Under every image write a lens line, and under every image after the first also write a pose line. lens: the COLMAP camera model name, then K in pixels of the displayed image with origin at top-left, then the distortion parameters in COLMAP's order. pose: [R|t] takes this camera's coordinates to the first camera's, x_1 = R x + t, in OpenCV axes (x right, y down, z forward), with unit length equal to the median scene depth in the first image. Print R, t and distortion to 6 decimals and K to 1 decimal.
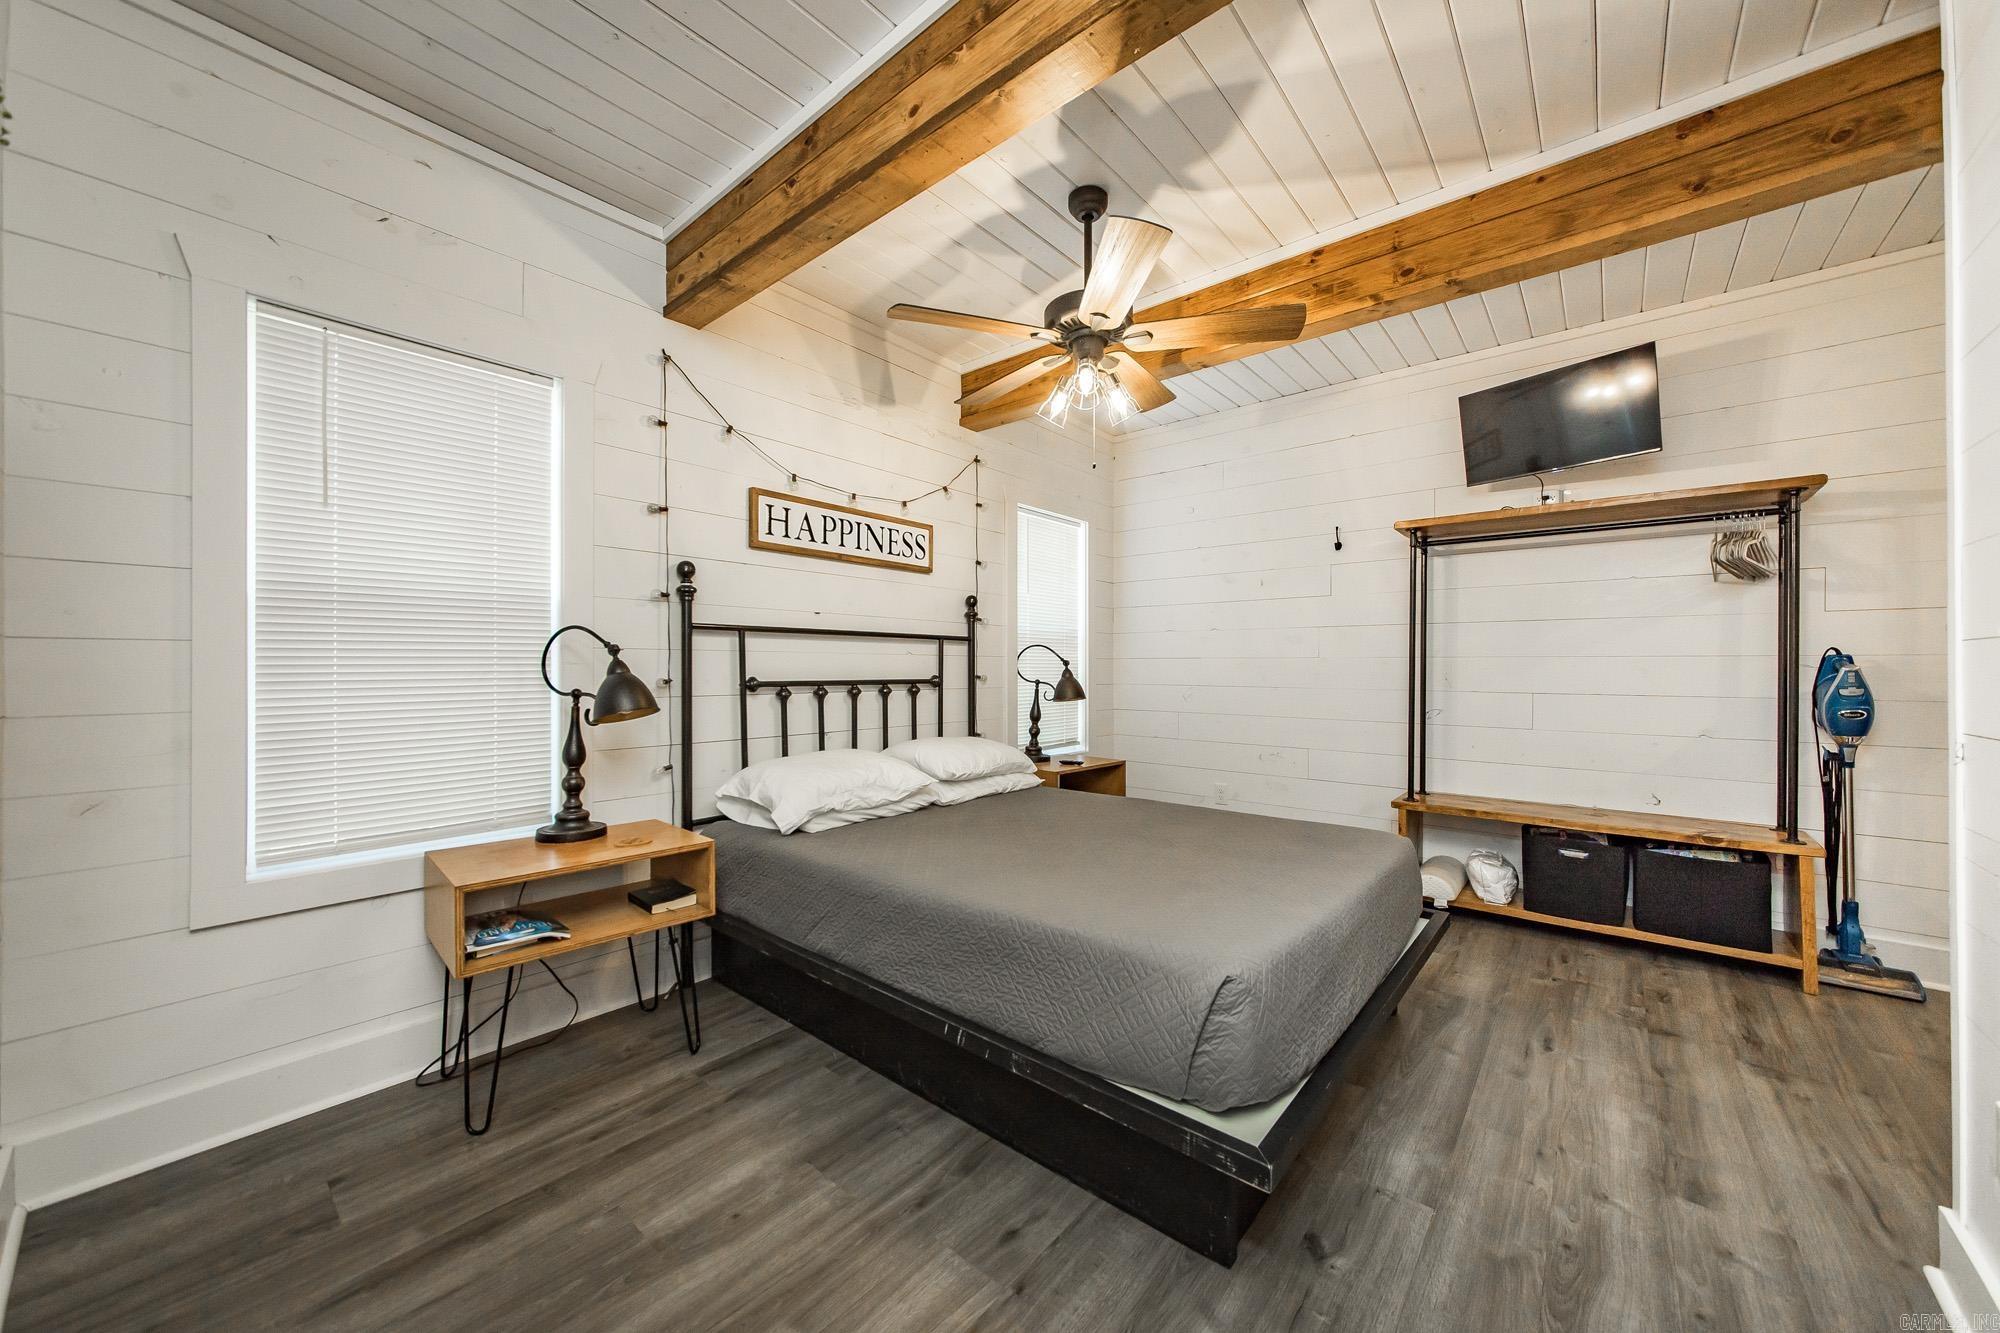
lens RADIAL K [[727.9, 0, 998.3], [0, 727.9, 671.1], [0, 0, 1]] dist [-0.007687, 0.000912]
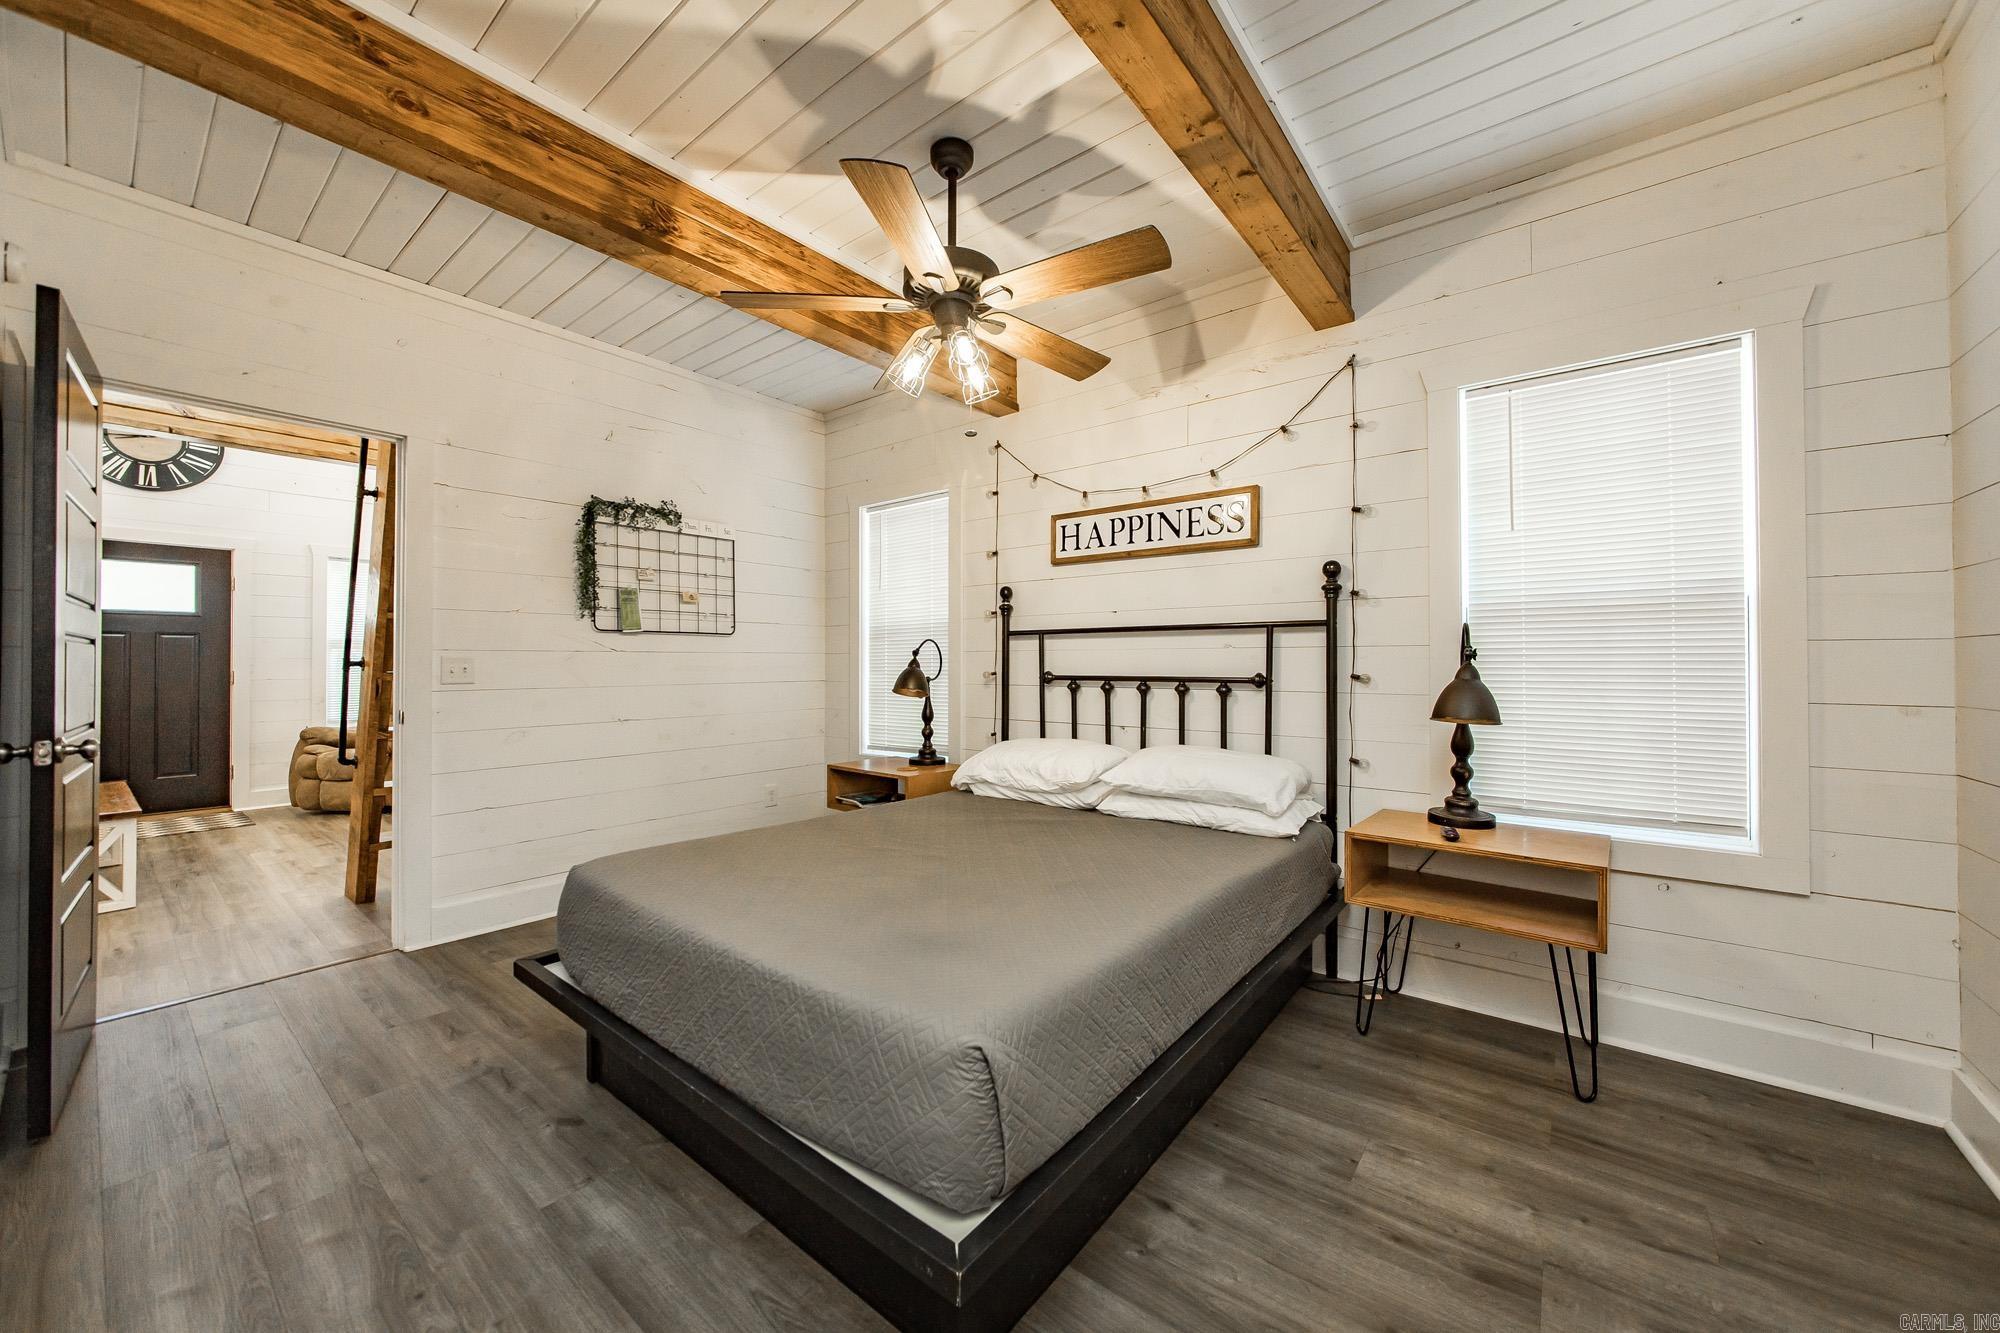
lens RADIAL K [[727.9, 0, 999.2], [0, 727.9, 660.2], [0, 0, 1]] dist [-0.007687, 0.000912]
pose [[0.033517, 0.010429, -0.999384, 0.817950], [0.009787, 0.999894, 0.010763, -0.022740], [0.999390, -0.010141, 0.033411, 0.807159]]
